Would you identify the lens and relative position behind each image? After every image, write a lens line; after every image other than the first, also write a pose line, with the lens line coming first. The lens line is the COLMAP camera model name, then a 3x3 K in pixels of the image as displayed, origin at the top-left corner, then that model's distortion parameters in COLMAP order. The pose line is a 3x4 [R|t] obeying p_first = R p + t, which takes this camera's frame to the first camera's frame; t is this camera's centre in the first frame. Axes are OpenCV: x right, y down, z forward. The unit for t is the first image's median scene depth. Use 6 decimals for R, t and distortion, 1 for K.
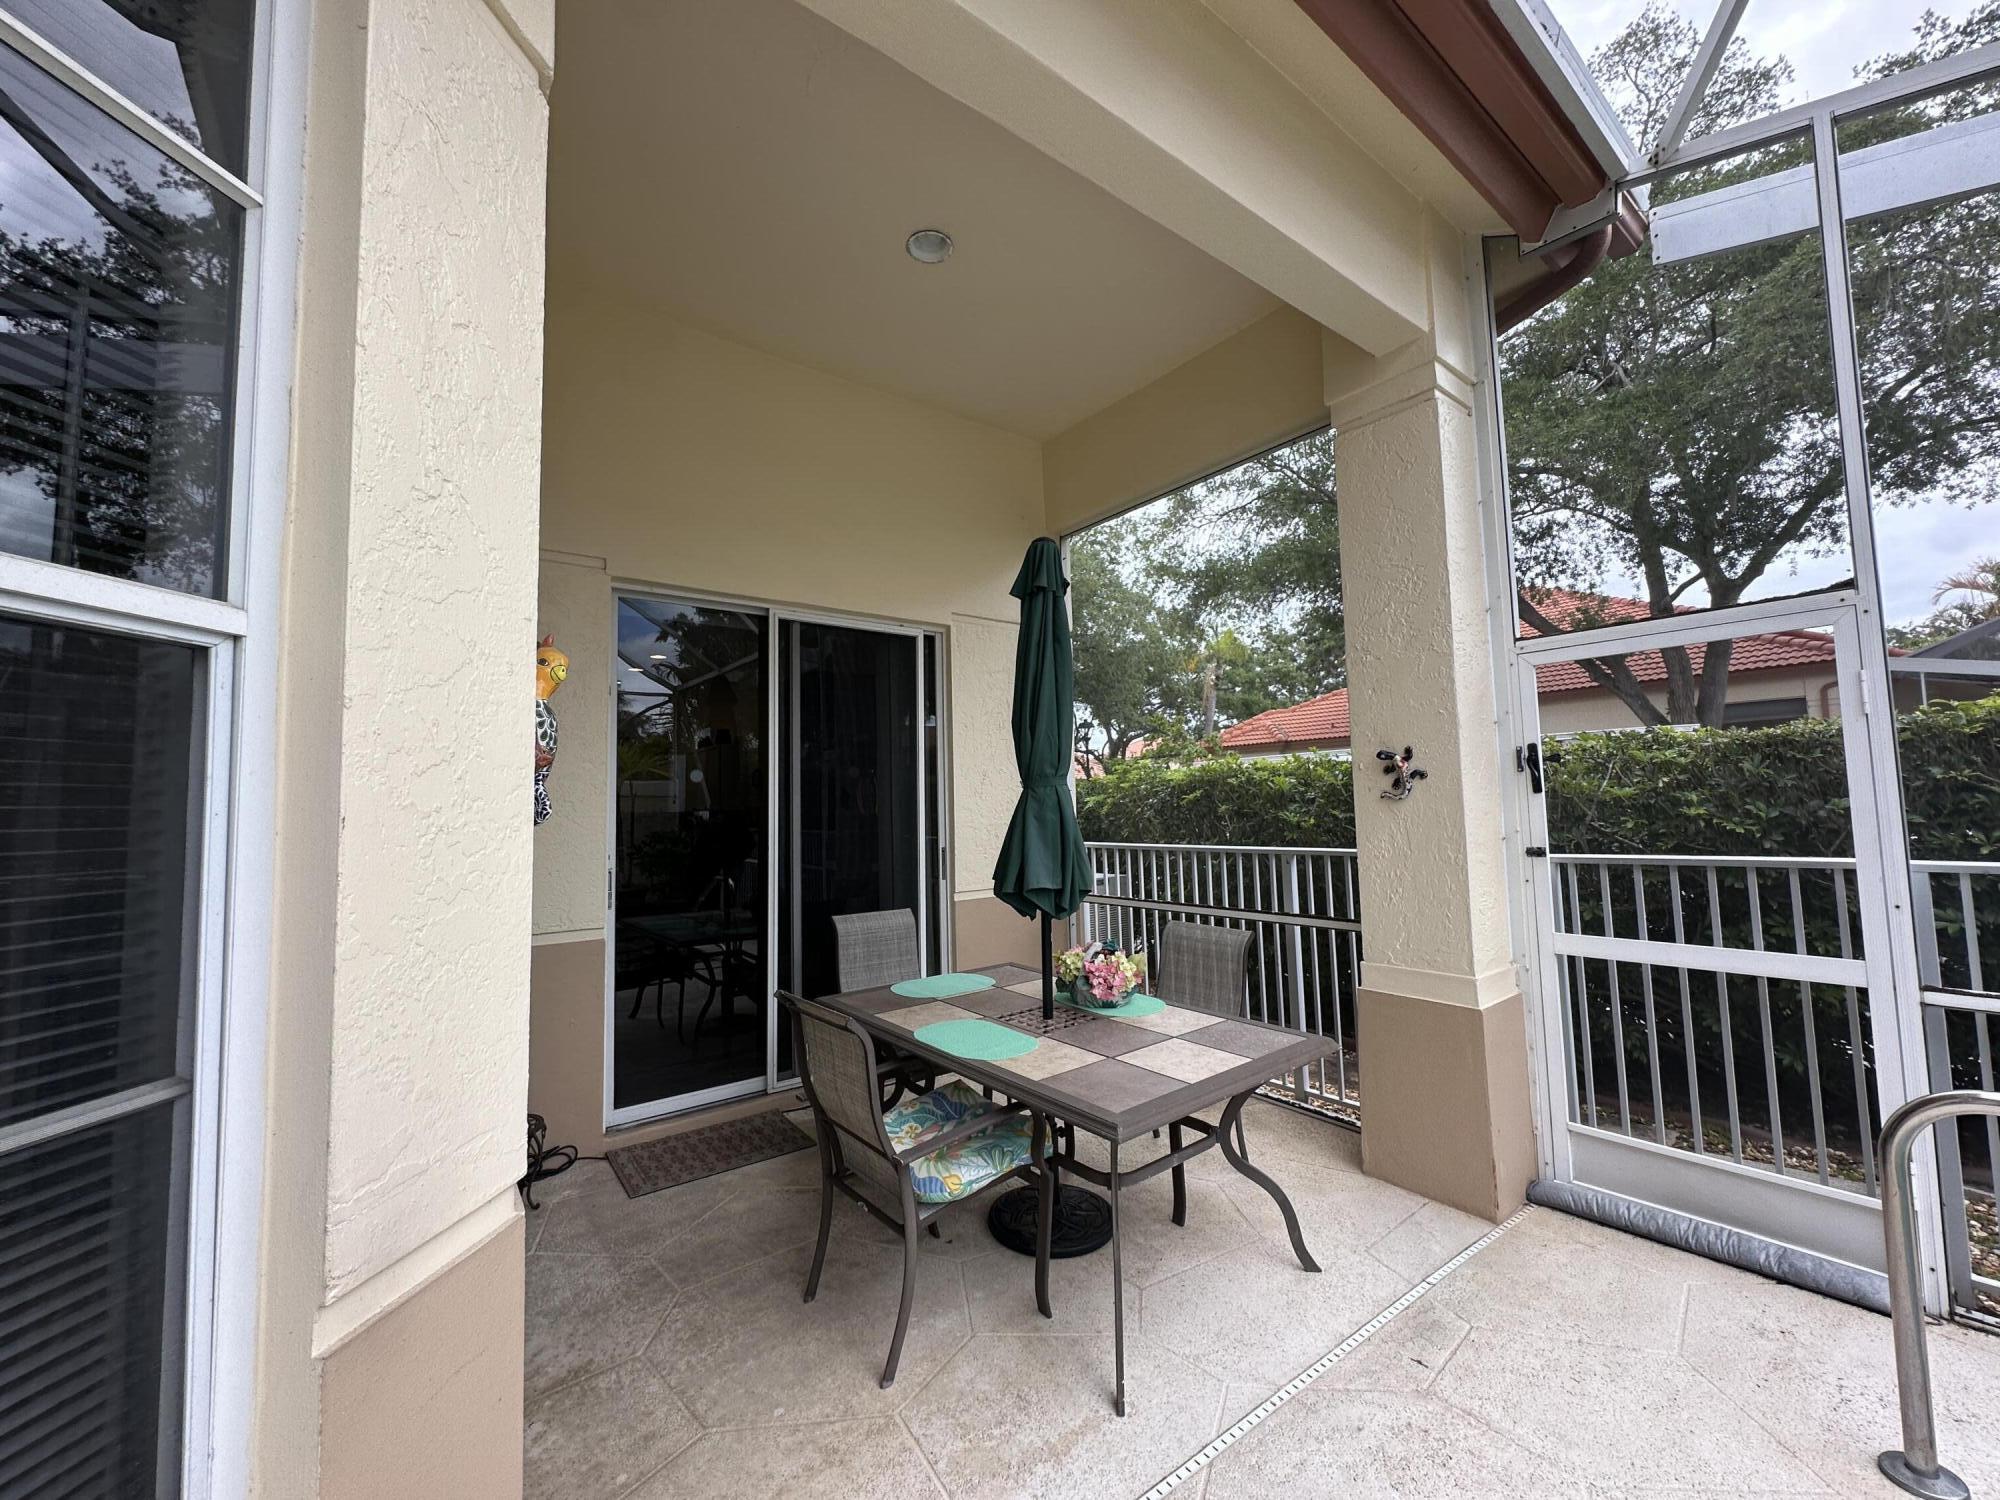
lens RADIAL K [[792.9, 0, 1000.0], [0, 792.9, 750.0], [0, 0, 1]] dist [-0.003538, -0.000178]
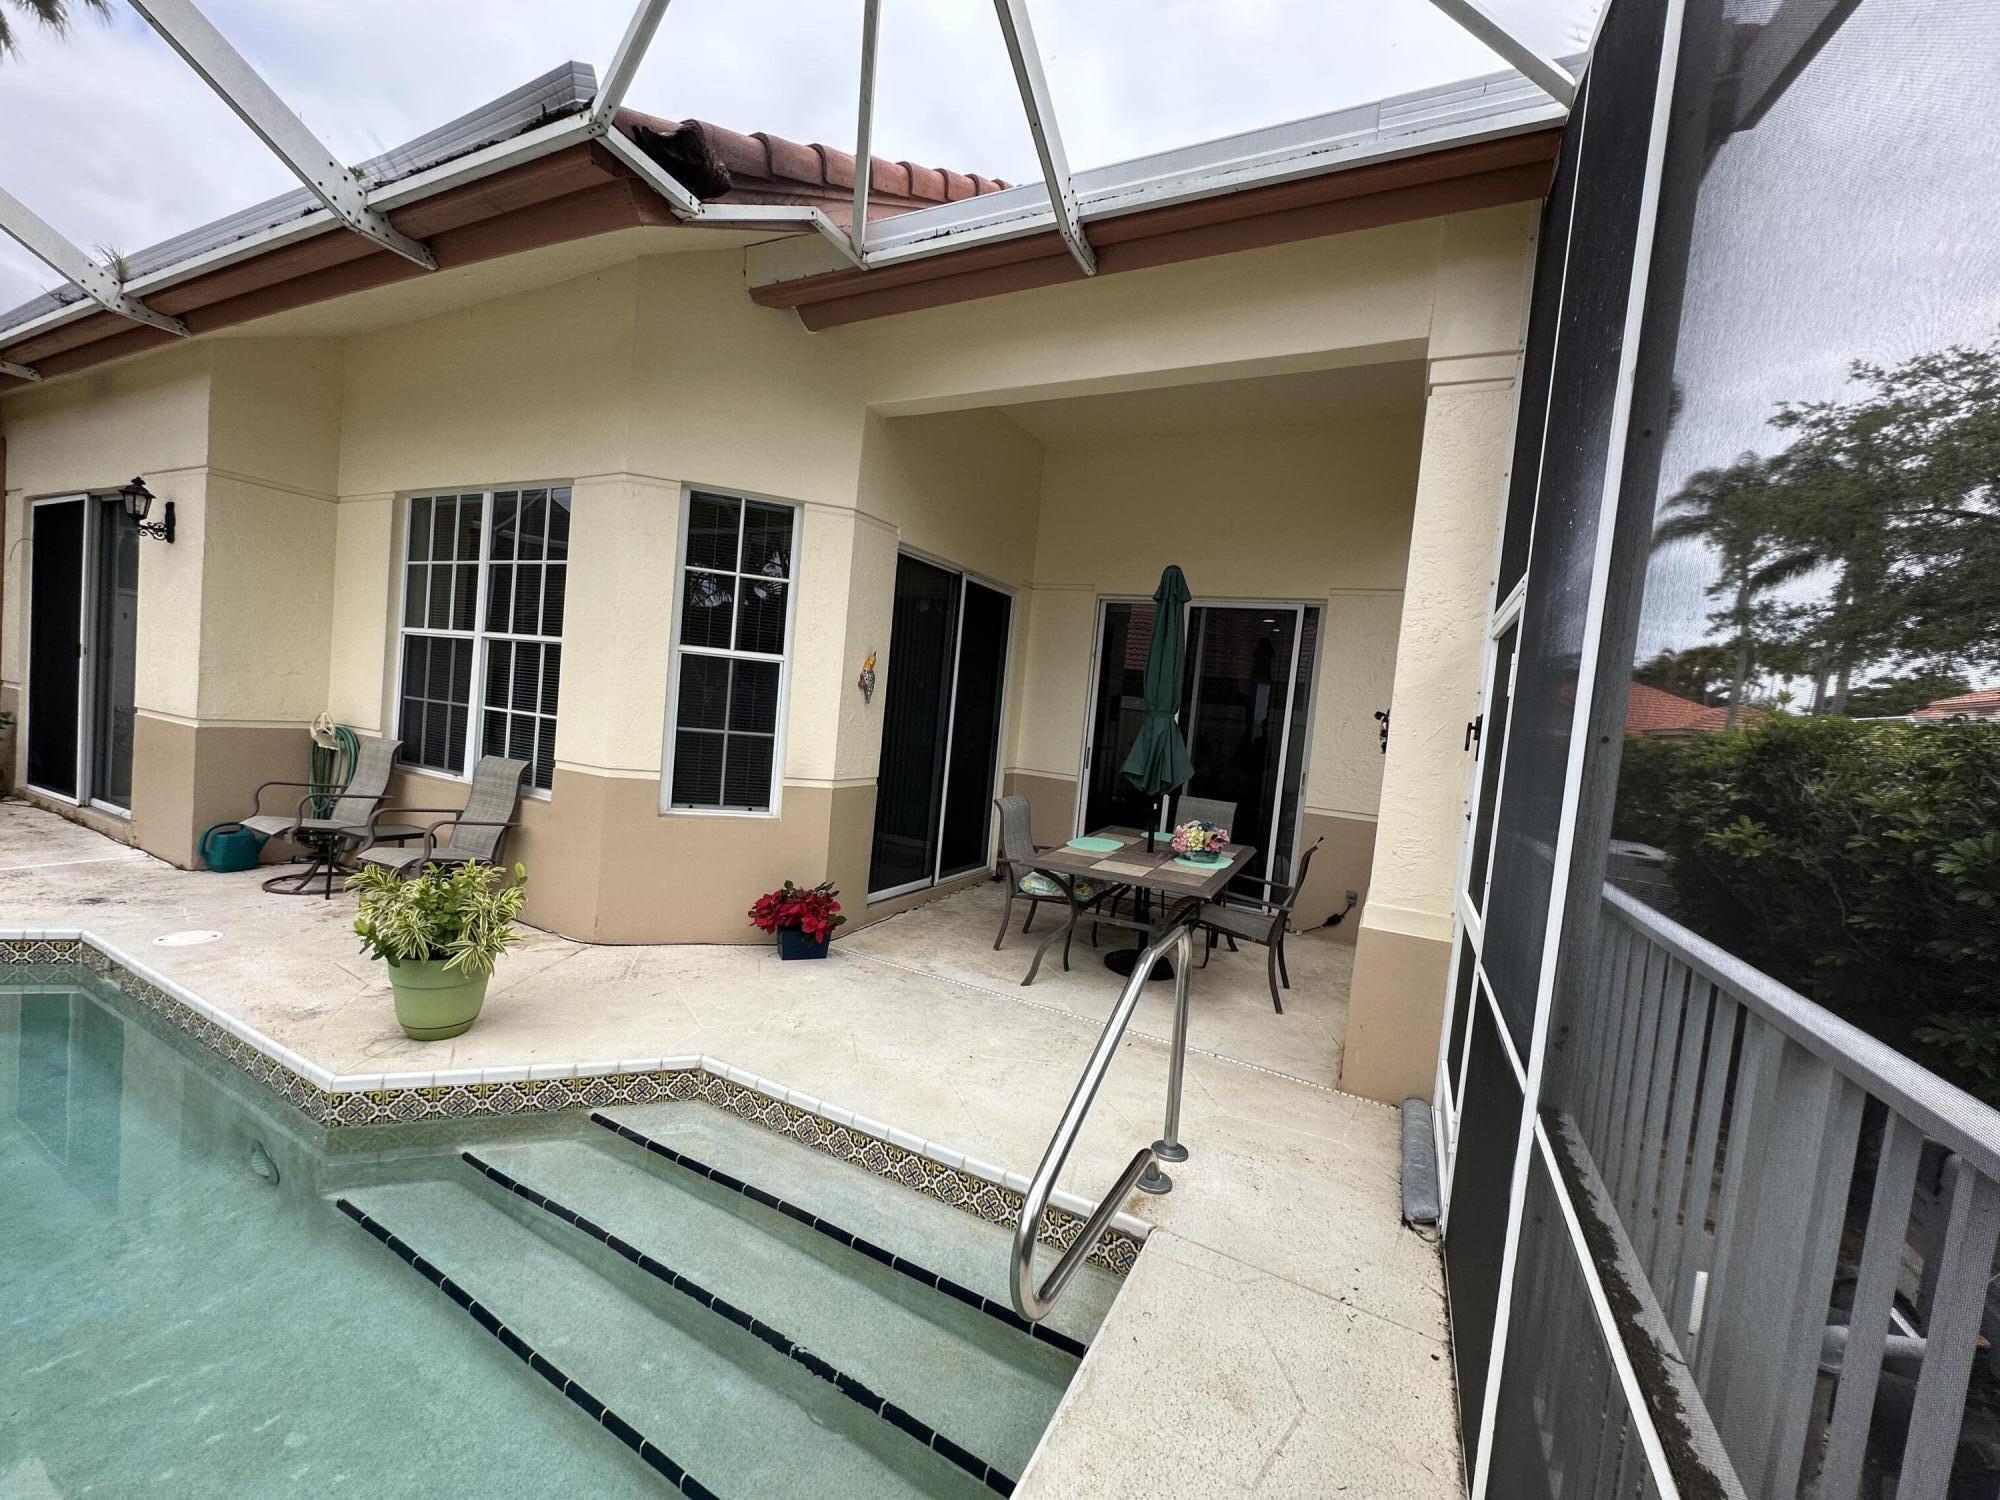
lens RADIAL K [[792.9, 0, 1000.0], [0, 792.9, 750.0], [0, 0, 1]] dist [-0.003538, -0.000178]
pose [[0.429315, 0.109771, -0.896459, 1.435925], [-0.037754, 0.993900, 0.103622, -0.046615], [0.902365, -0.010641, 0.430841, -0.022845]]
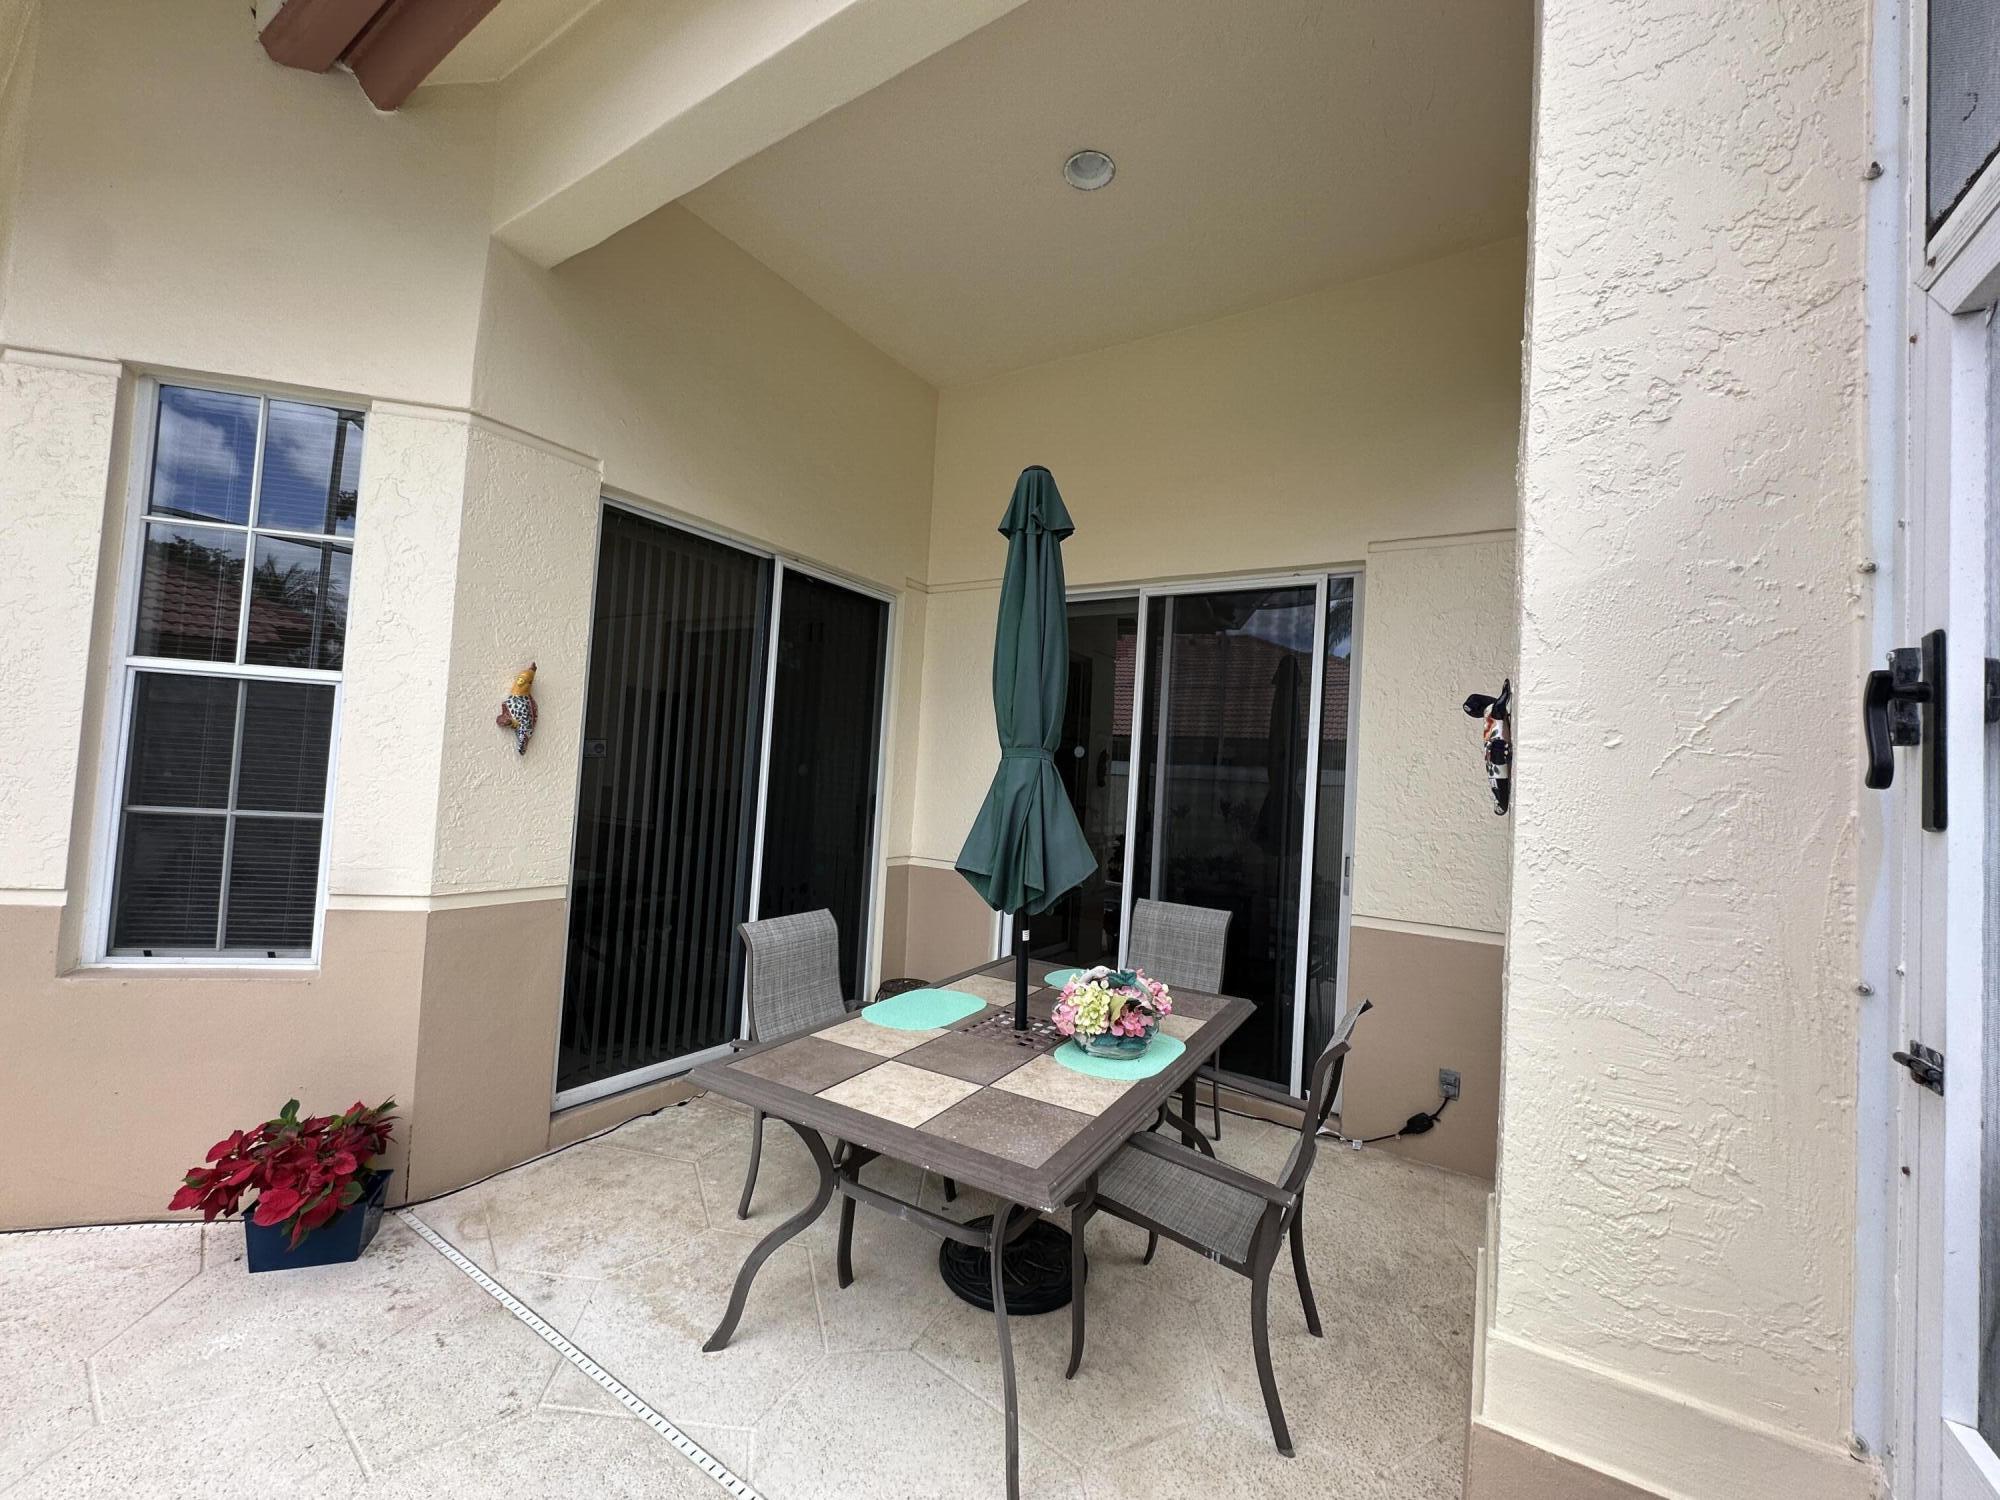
lens RADIAL K [[792.9, 0, 1000.0], [0, 792.9, 750.0], [0, 0, 1]] dist [-0.003538, -0.000178]
pose [[0.348635, 0.006373, -0.937237, 0.860633], [-0.000568, 0.999978, 0.006588, 0.030561], [0.937258, -0.001764, 0.348631, 0.685274]]
